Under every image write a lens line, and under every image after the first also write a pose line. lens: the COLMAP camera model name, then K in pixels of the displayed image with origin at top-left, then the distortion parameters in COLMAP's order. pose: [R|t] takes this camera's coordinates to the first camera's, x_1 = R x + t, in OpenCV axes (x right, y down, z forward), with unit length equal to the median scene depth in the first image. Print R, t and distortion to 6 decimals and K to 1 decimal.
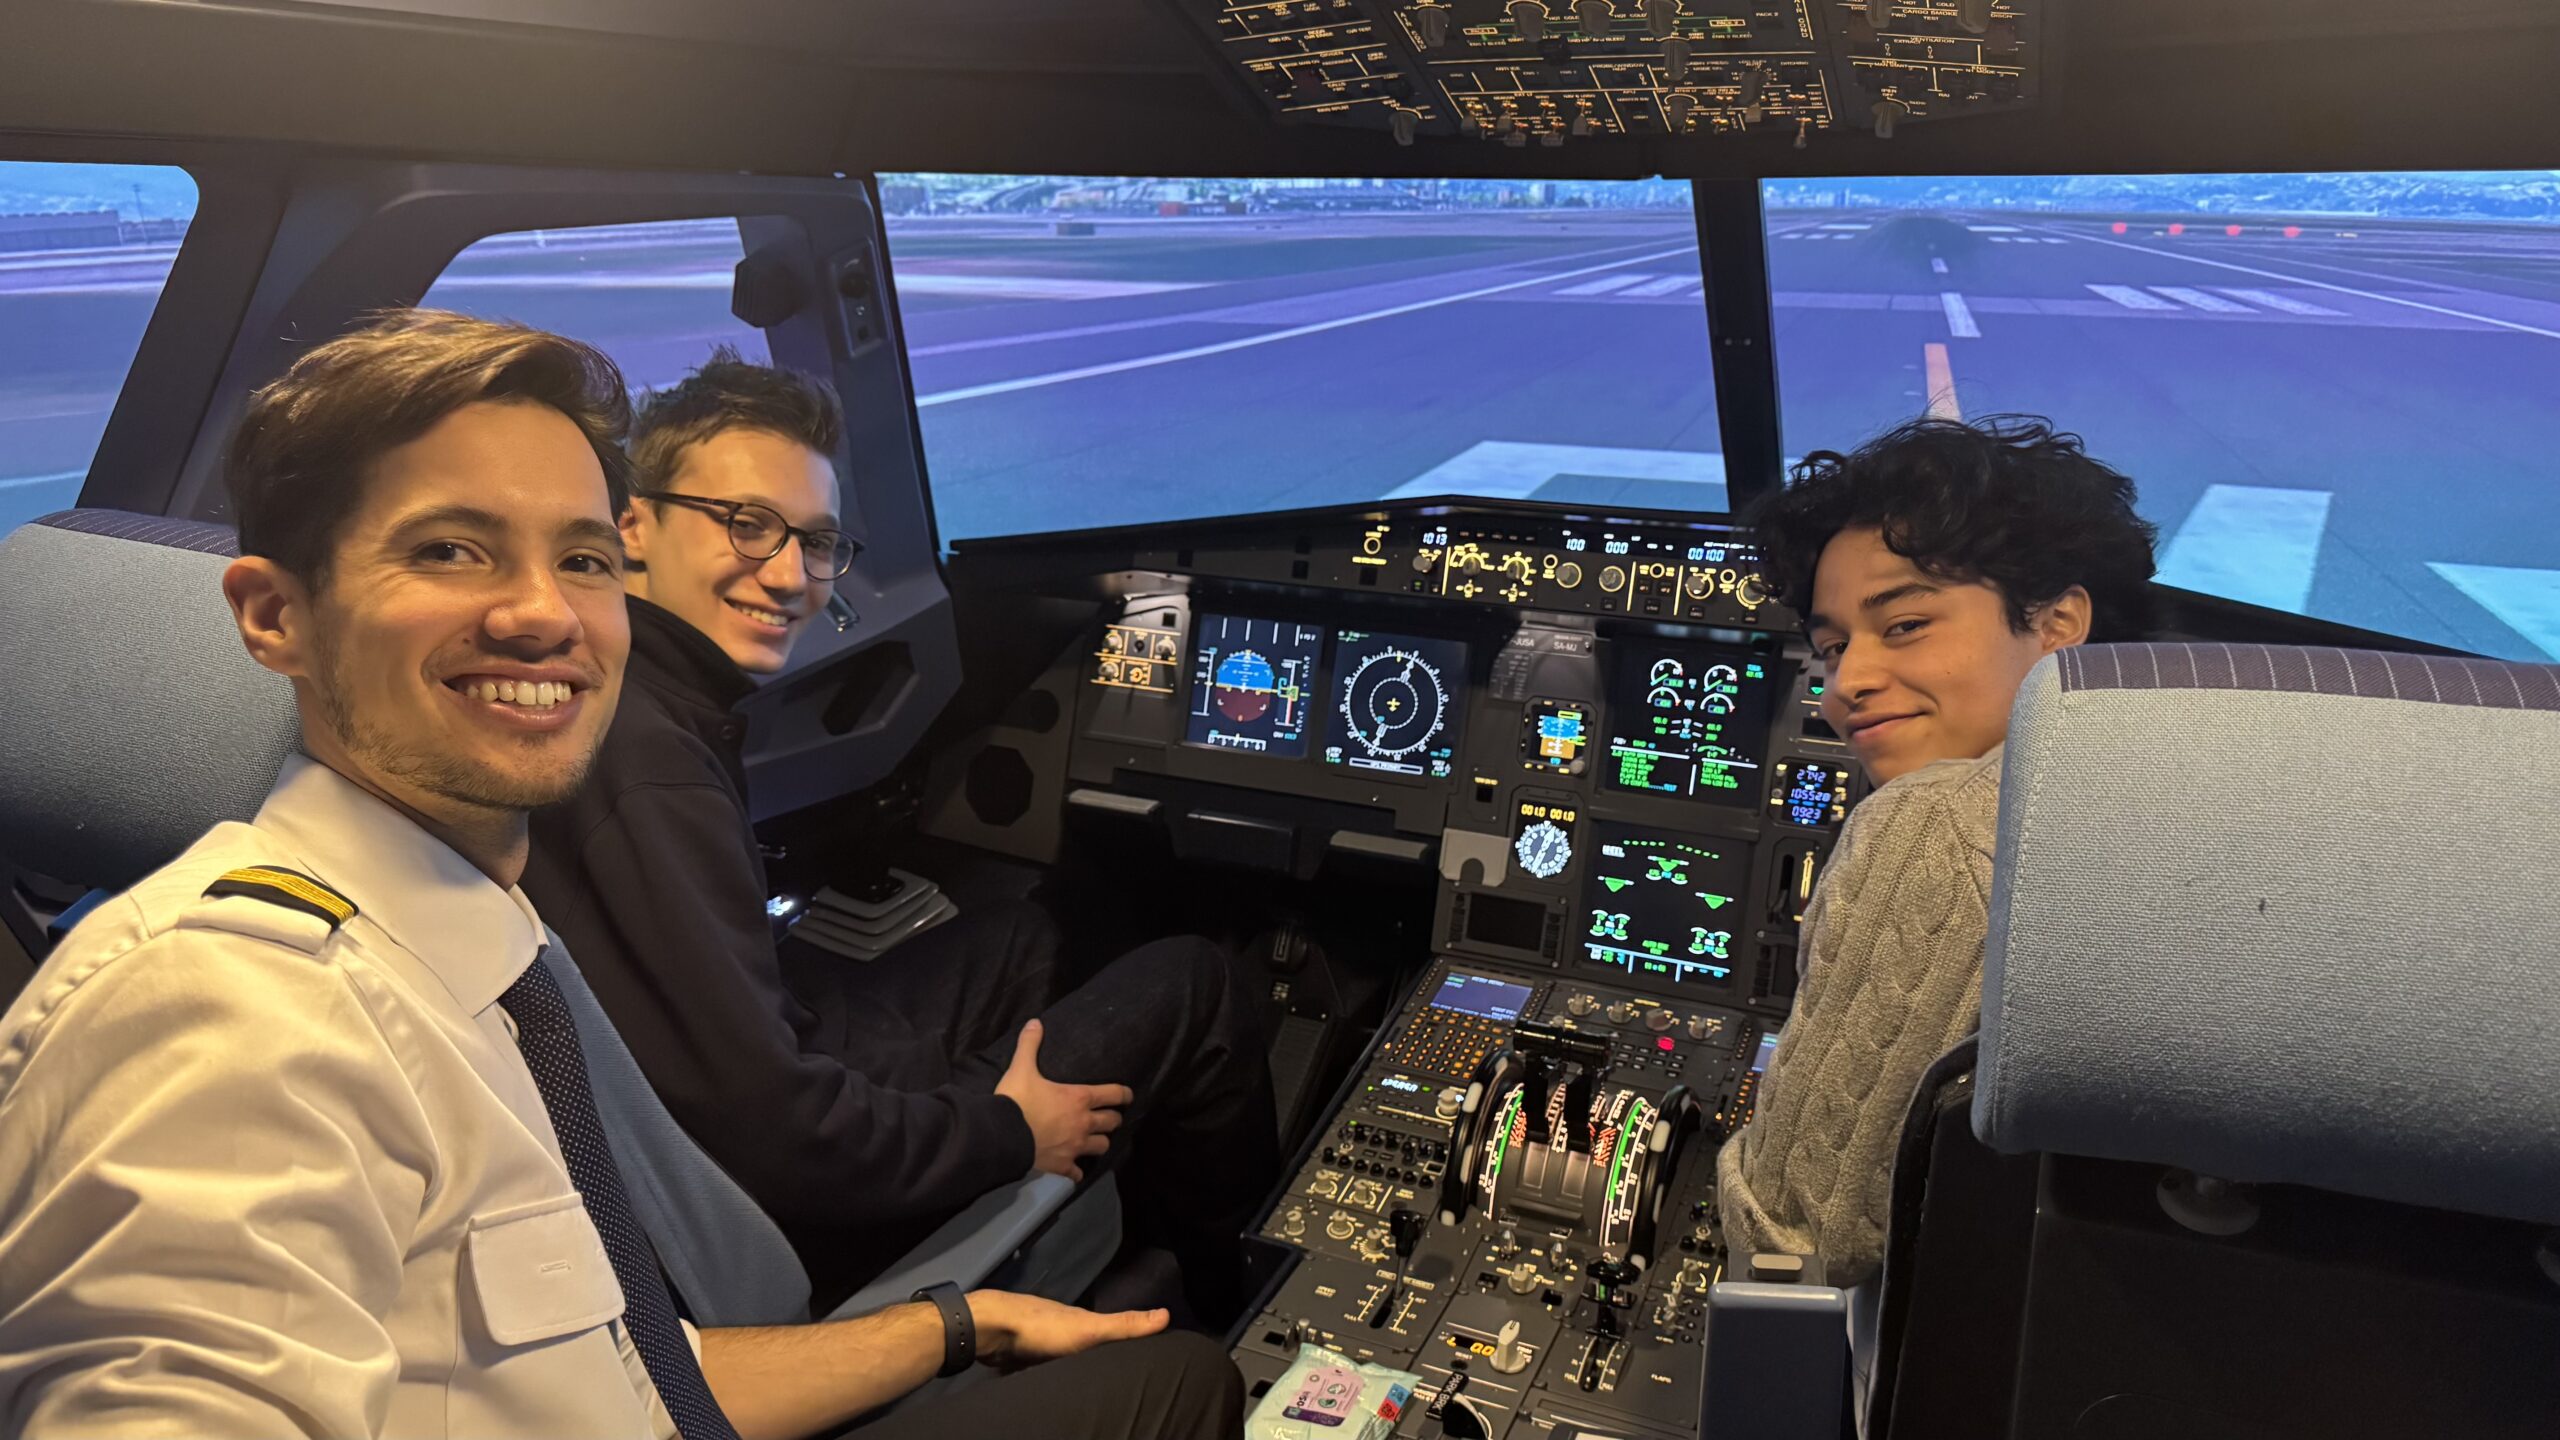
lens RADIAL K [[1803.9, 0, 1280.0], [0, 1803.9, 720.0], [0, 0, 1]] dist [0.001588, -0.000437]
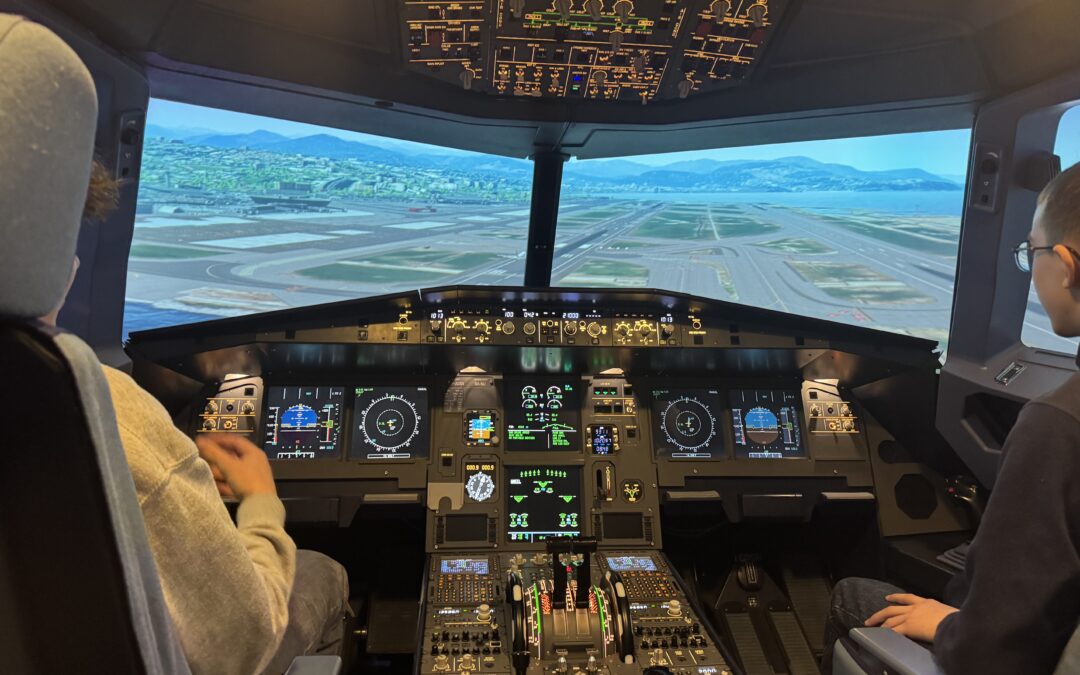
lens RADIAL K [[765.3, 0, 540.0], [0, 765.3, 337.5], [0, 0, 1]] dist [0.055295, -0.000674]
pose [[0.849562, 0.019324, 0.527135, -0.244386], [0.144133, 0.952795, -0.267221, 0.152695], [-0.507416, 0.302998, 0.806673, 0.258504]]
